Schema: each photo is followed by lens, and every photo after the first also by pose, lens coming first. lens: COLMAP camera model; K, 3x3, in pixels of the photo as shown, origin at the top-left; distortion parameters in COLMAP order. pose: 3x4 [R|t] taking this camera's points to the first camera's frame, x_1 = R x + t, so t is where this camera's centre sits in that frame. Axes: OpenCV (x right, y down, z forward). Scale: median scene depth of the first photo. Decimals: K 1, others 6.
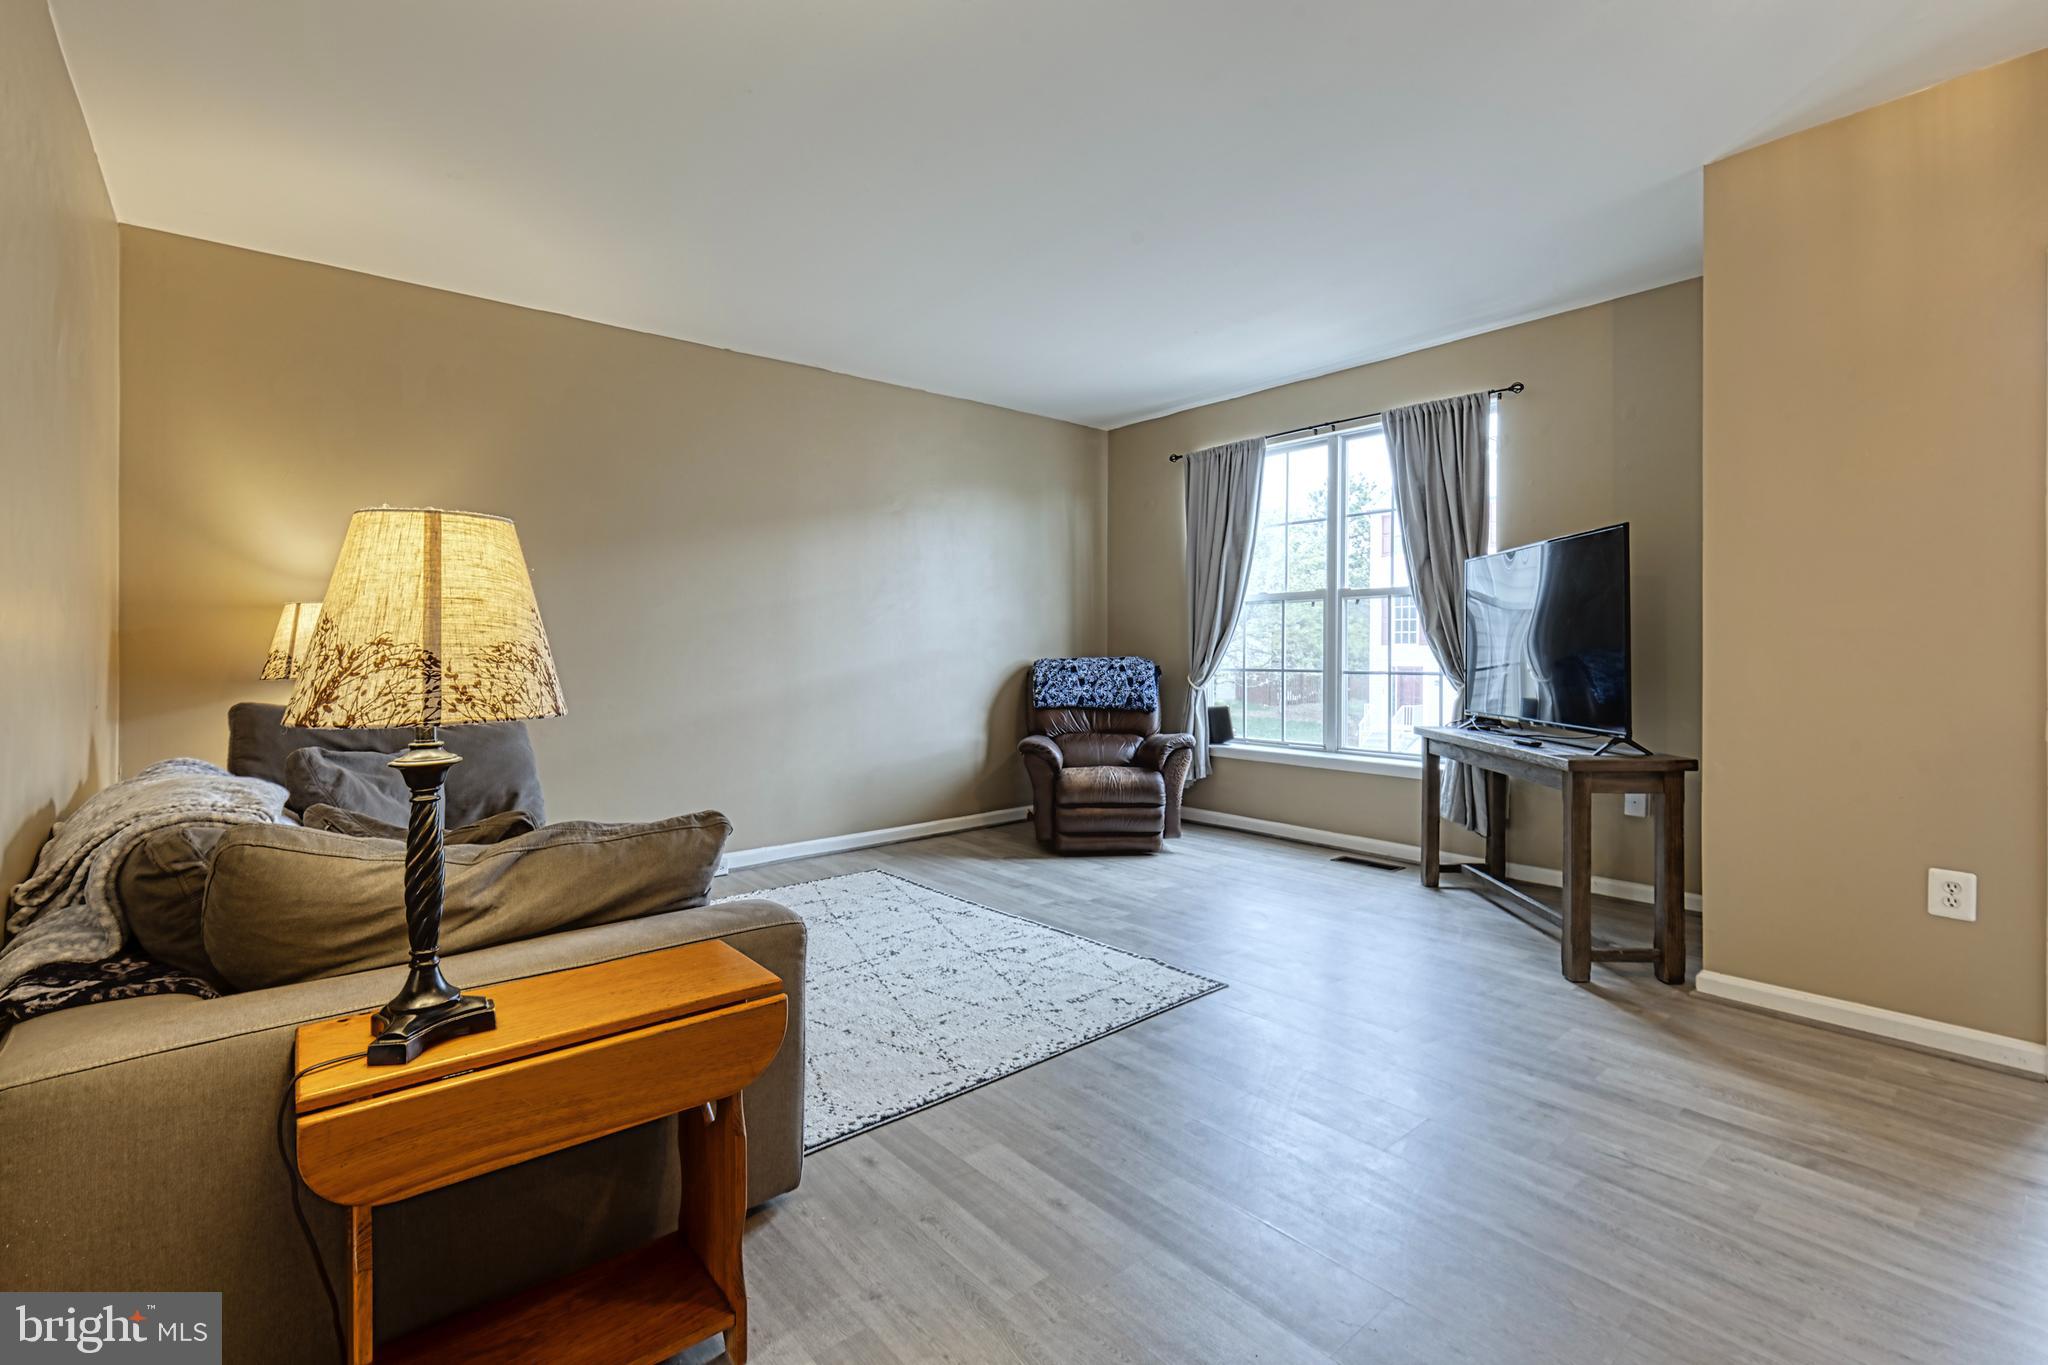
lens RADIAL K [[910.1, 0, 1029.0], [0, 910.1, 648.2], [0, 0, 1]] dist [0.004045, -0.000525]
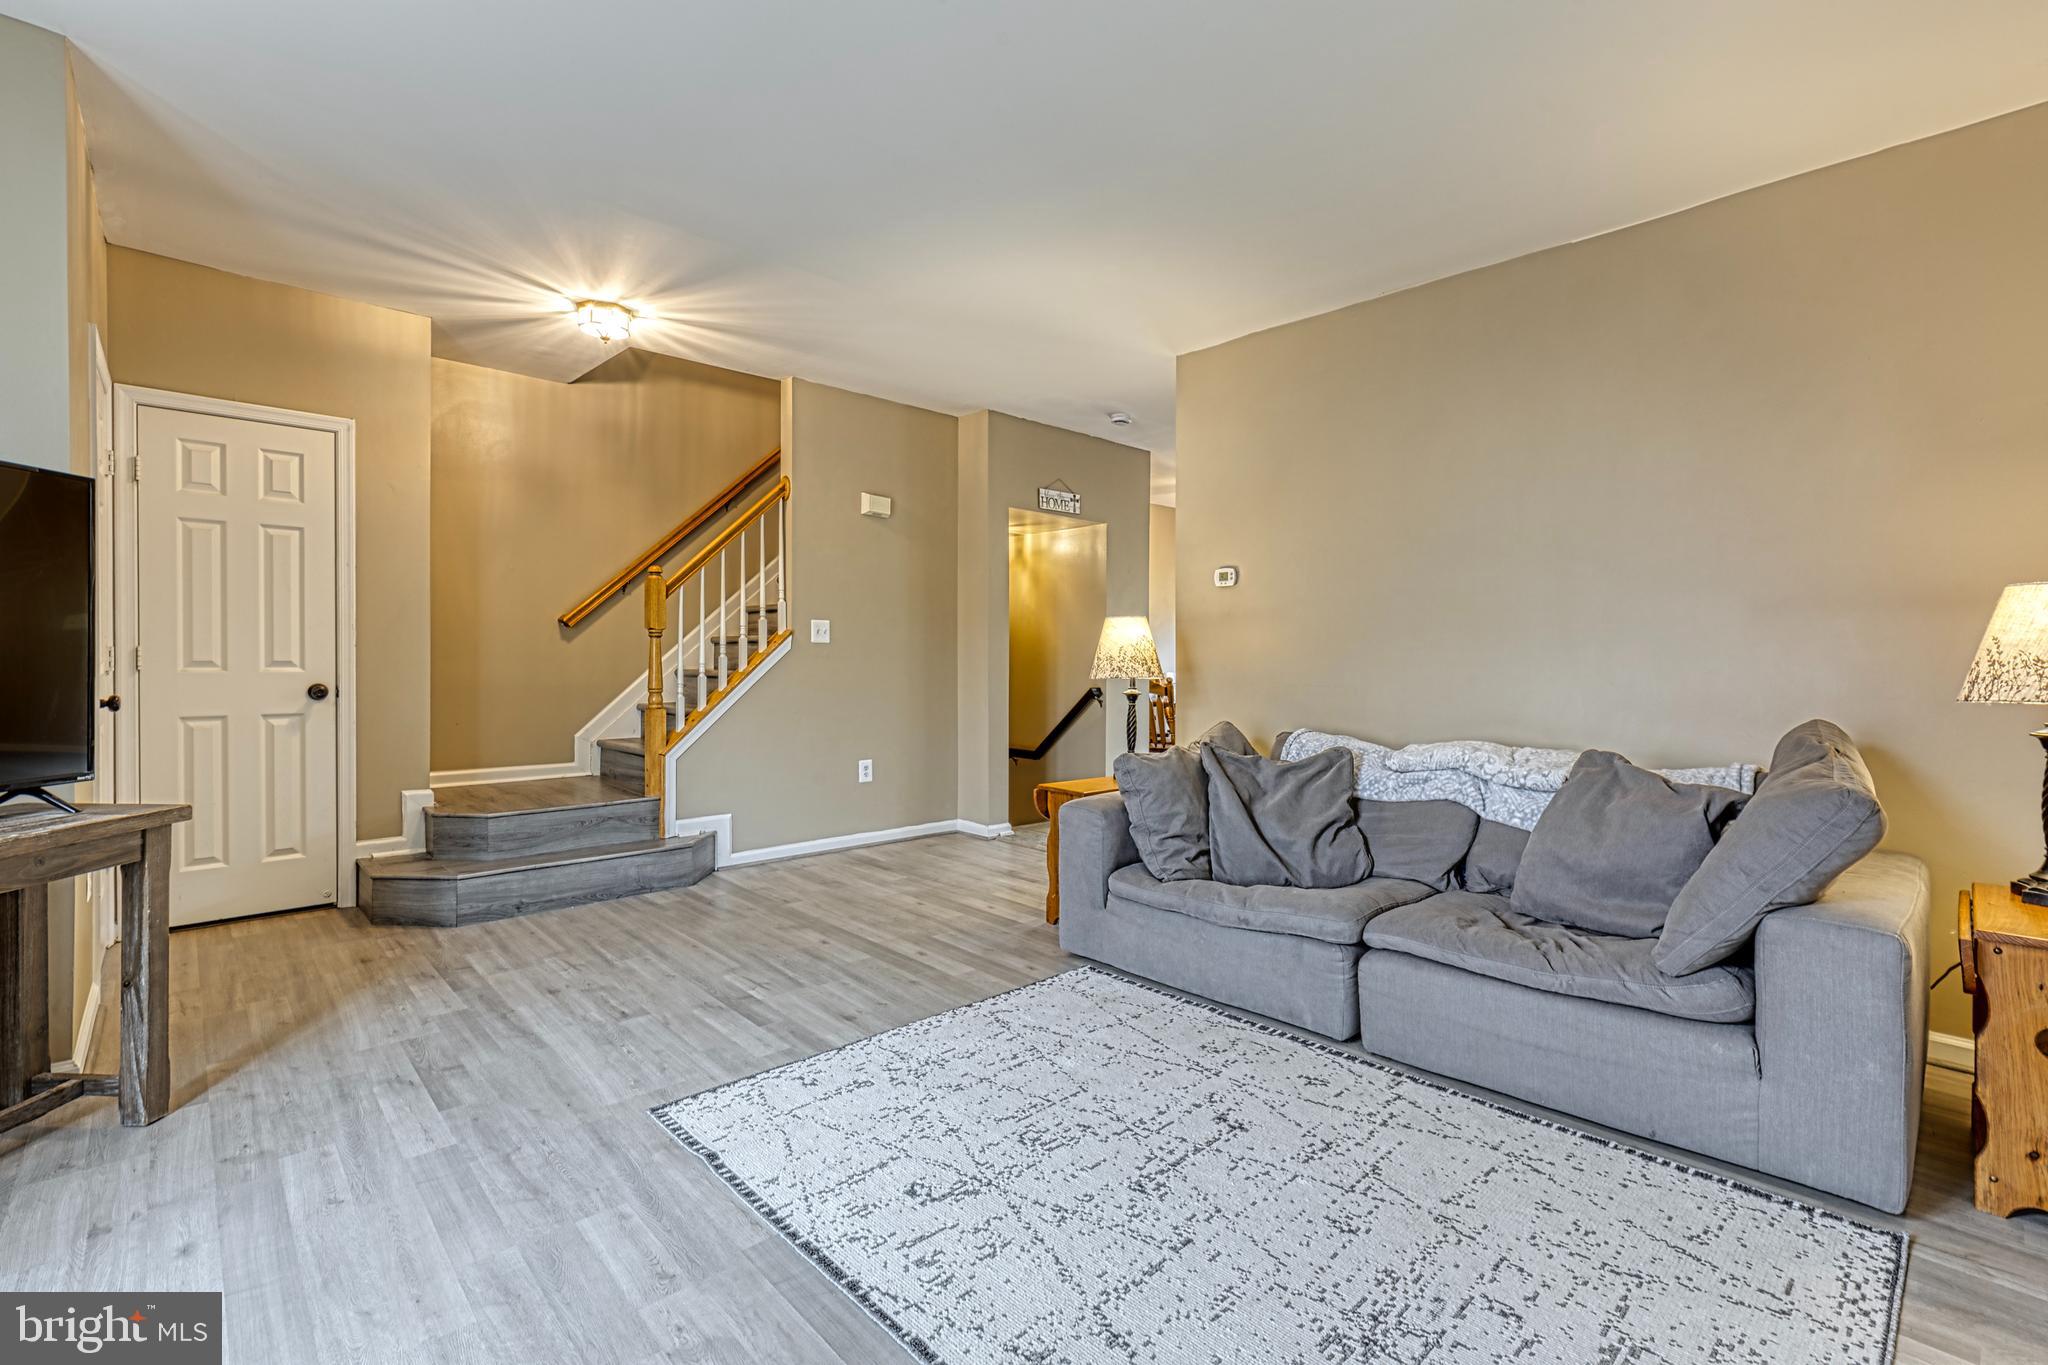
lens RADIAL K [[910.1, 0, 1025.7], [0, 910.1, 673.3], [0, 0, 1]] dist [0.004045, -0.000525]
pose [[-0.998725, 0.001038, -0.050466, -0.065859], [0.000257, 0.999880, 0.015485, 0.001959], [0.050476, 0.015452, -0.998606, 2.147886]]
